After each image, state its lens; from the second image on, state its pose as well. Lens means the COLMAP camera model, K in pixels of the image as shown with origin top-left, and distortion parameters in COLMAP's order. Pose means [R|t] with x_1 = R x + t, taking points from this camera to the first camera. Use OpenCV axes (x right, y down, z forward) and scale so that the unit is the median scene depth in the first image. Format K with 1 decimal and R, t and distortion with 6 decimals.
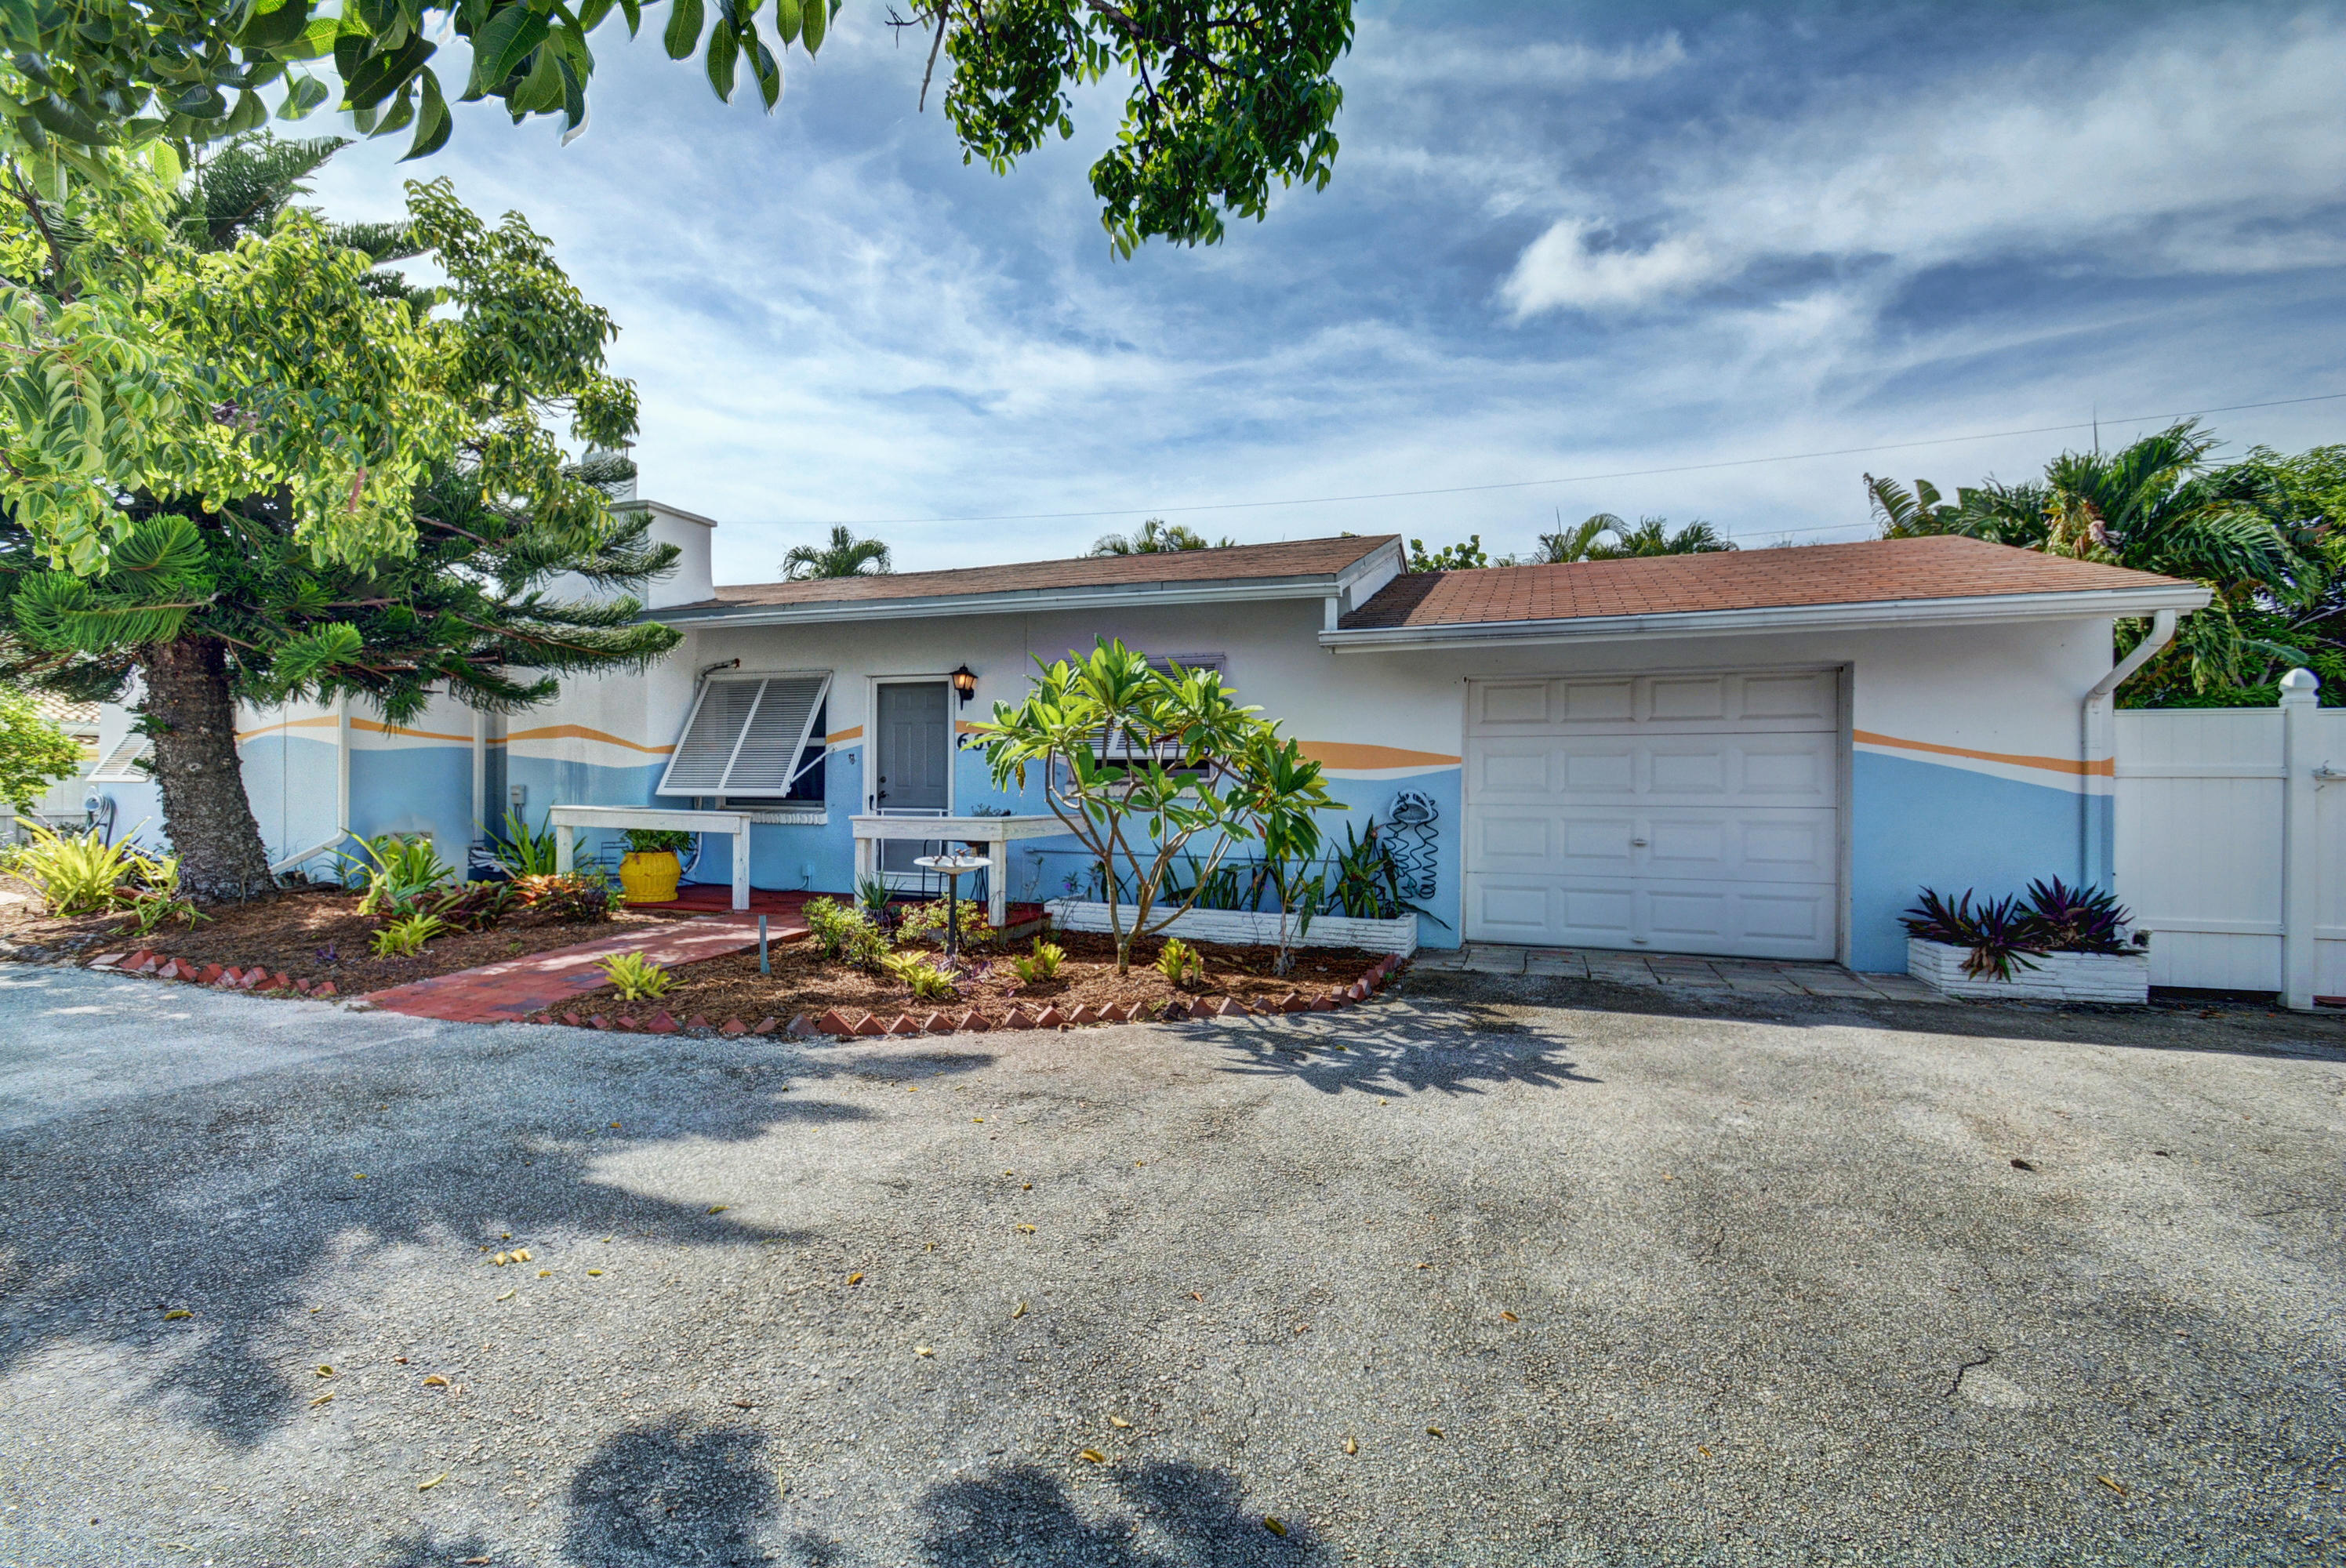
lens RADIAL K [[1026.5, 0, 1163.4], [0, 1026.5, 788.7], [0, 0, 1]] dist [0.001738, -0.009911]
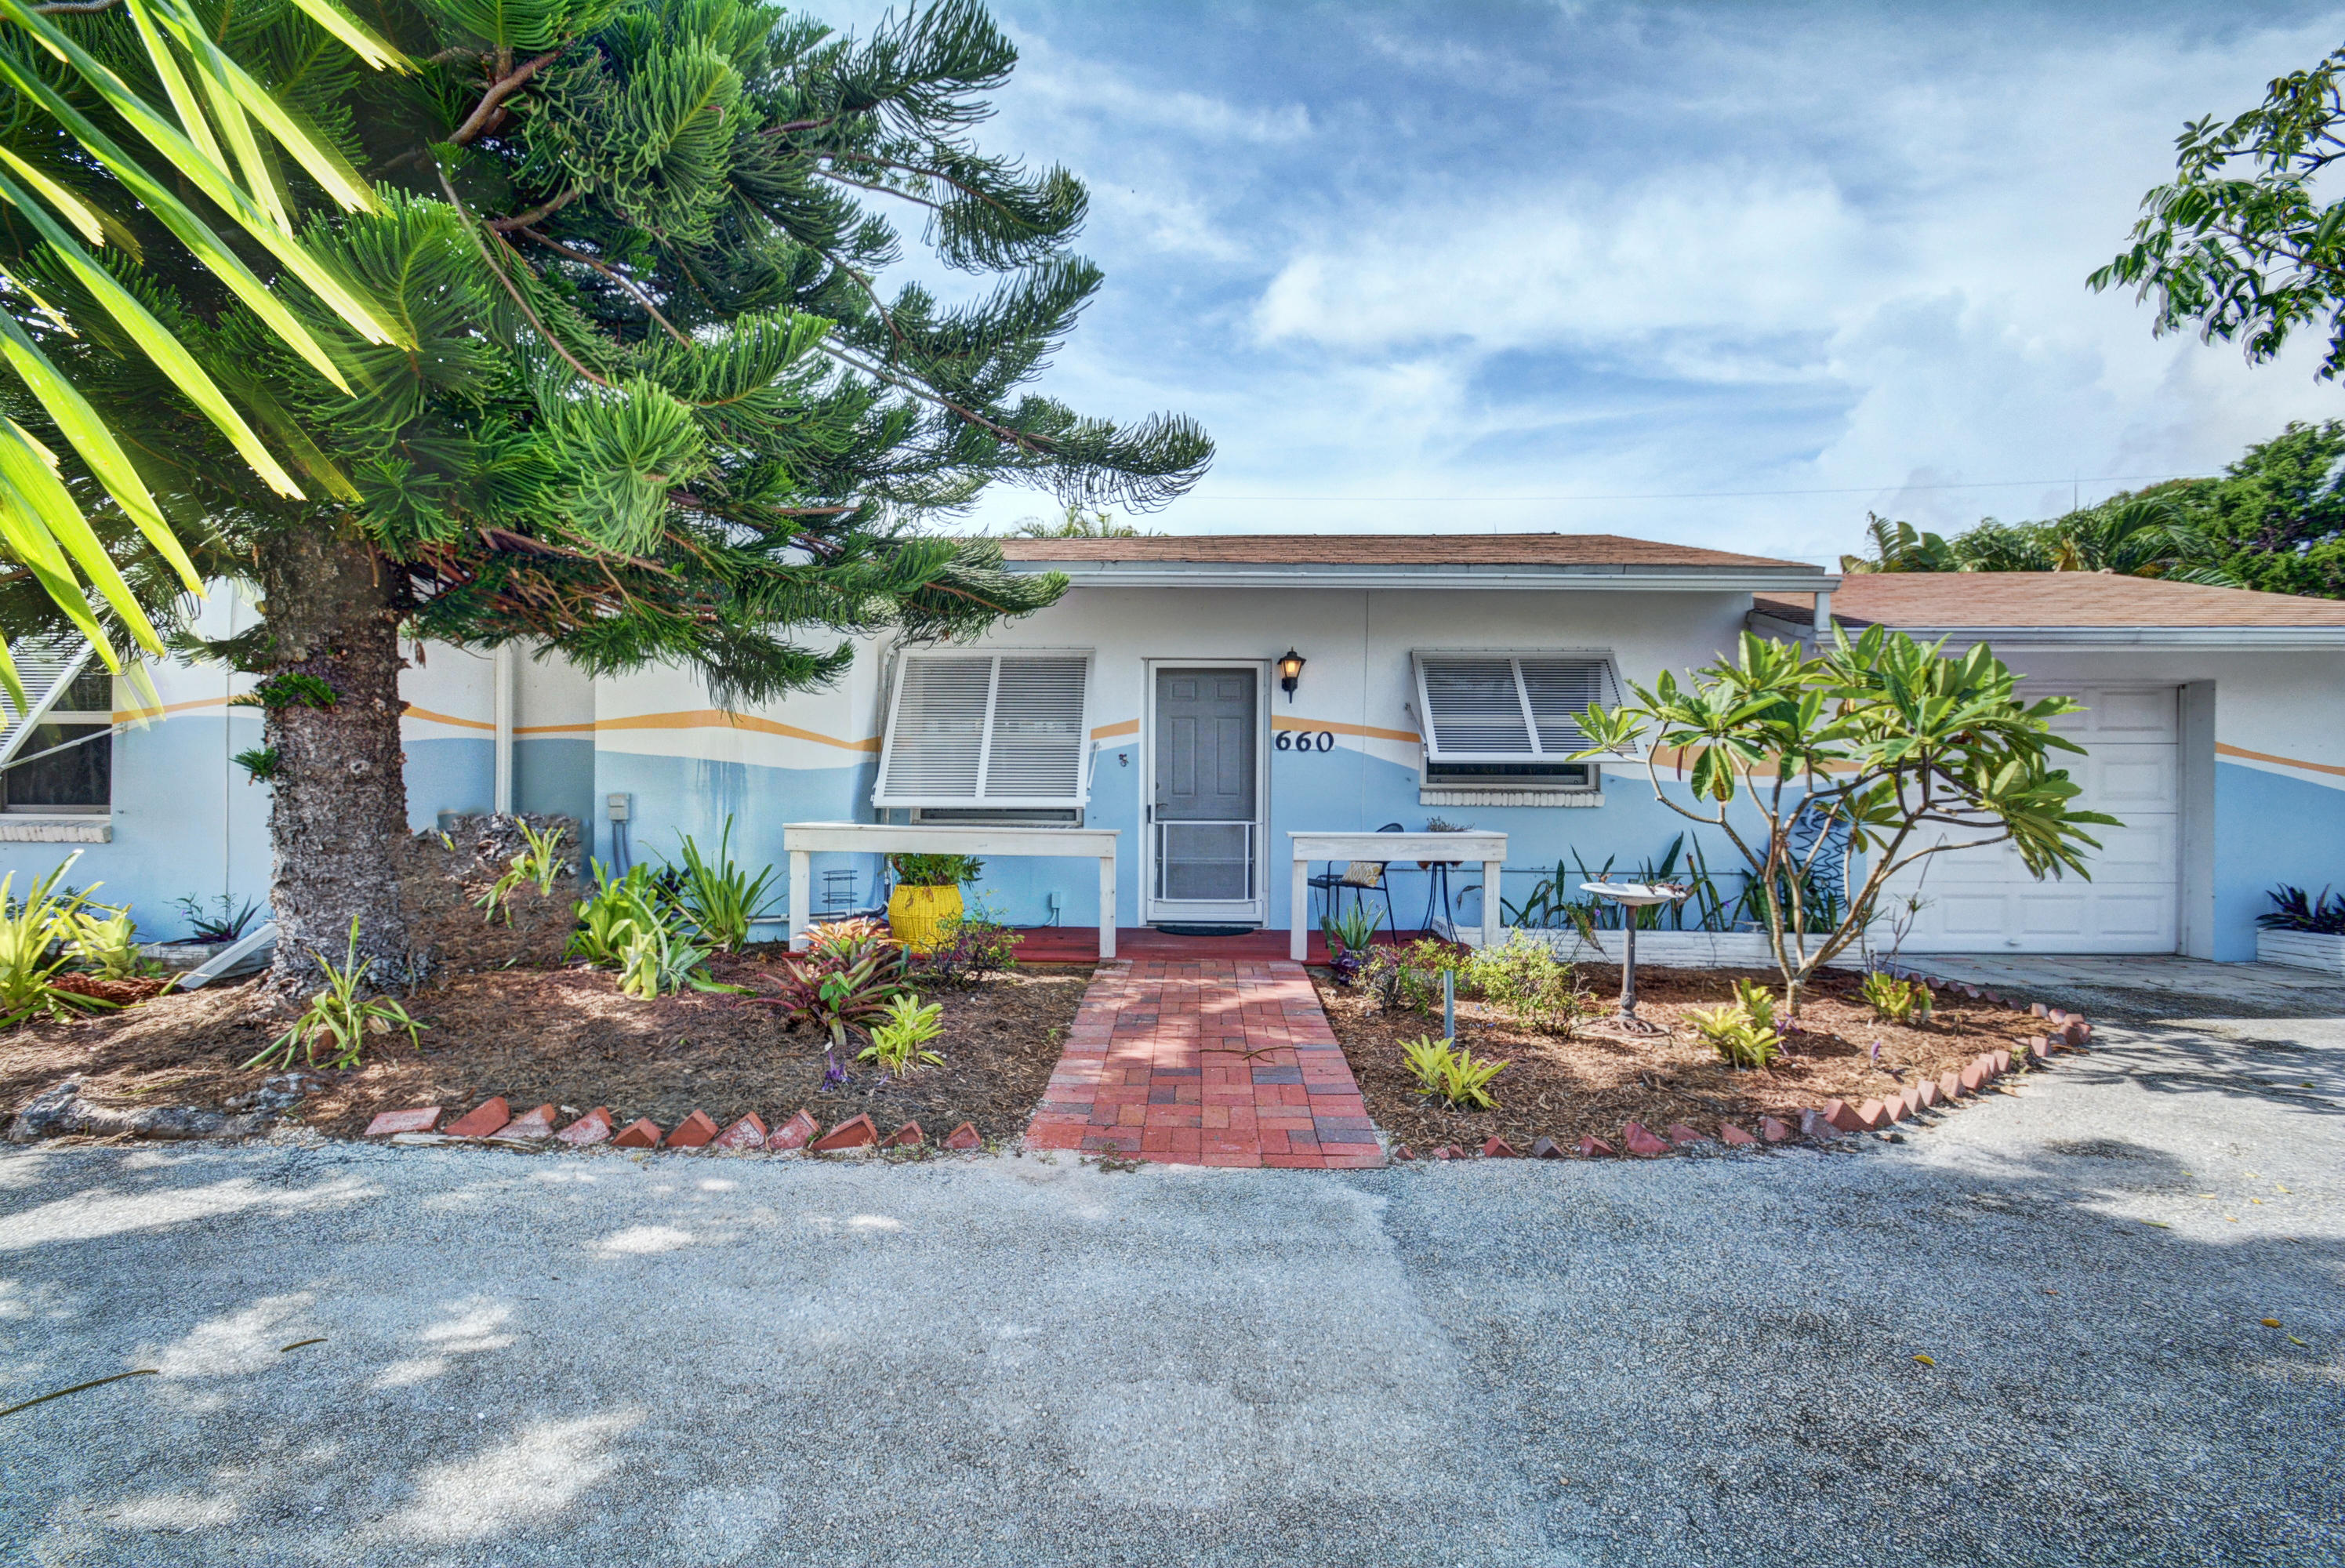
lens RADIAL K [[1011.1, 0, 1122.4], [0, 1011.1, 793.3], [0, 0, 1]] dist [0.018747, -0.018762]
pose [[0.950049, -0.002431, 0.312090, -0.516210], [0.001500, 0.999994, 0.003222, -0.005075], [-0.312096, -0.002593, 0.950047, 0.225933]]
